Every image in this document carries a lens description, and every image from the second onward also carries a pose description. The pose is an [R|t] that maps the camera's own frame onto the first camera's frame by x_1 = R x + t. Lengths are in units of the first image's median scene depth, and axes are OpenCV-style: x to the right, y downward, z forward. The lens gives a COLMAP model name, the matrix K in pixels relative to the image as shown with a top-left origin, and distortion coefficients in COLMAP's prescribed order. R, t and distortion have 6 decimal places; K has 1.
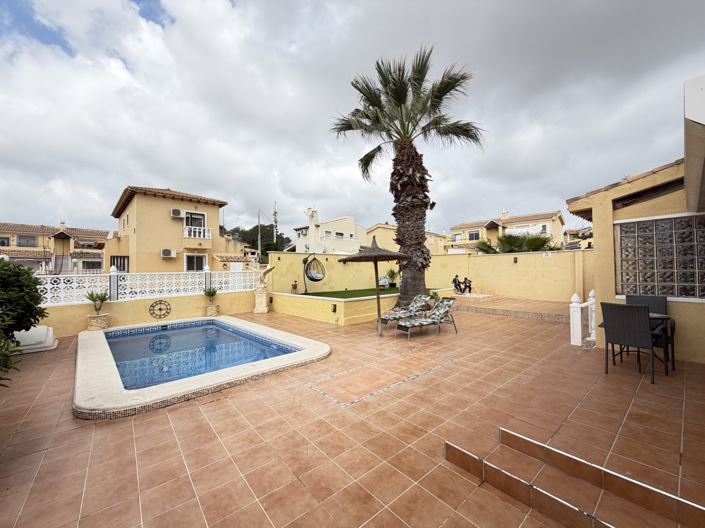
lens RADIAL K [[280.5, 0, 351.3], [0, 280.5, 265.4], [0, 0, 1]] dist [-0.002709, 0.000294]
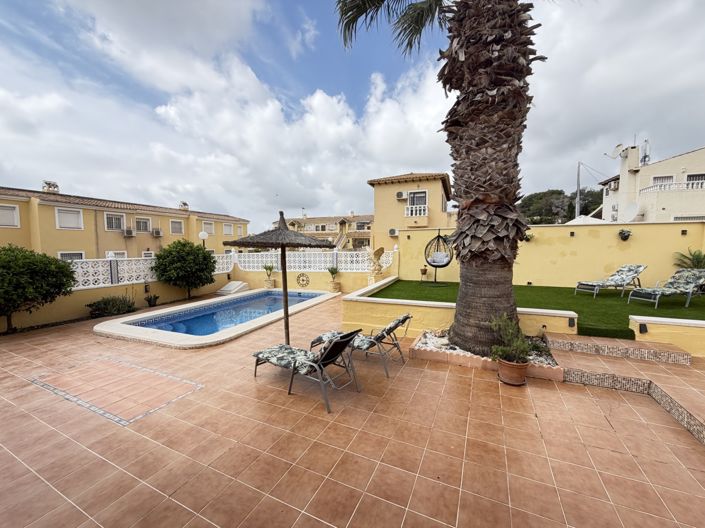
lens RADIAL K [[280.5, 0, 351.8], [0, 280.5, 263.7], [0, 0, 1]] dist [-0.002709, 0.000294]
pose [[0.415669, 0.066633, -0.907072, 0.603986], [0.021129, 0.996336, 0.082873, -0.024748], [0.909270, -0.053614, 0.412739, 0.668644]]
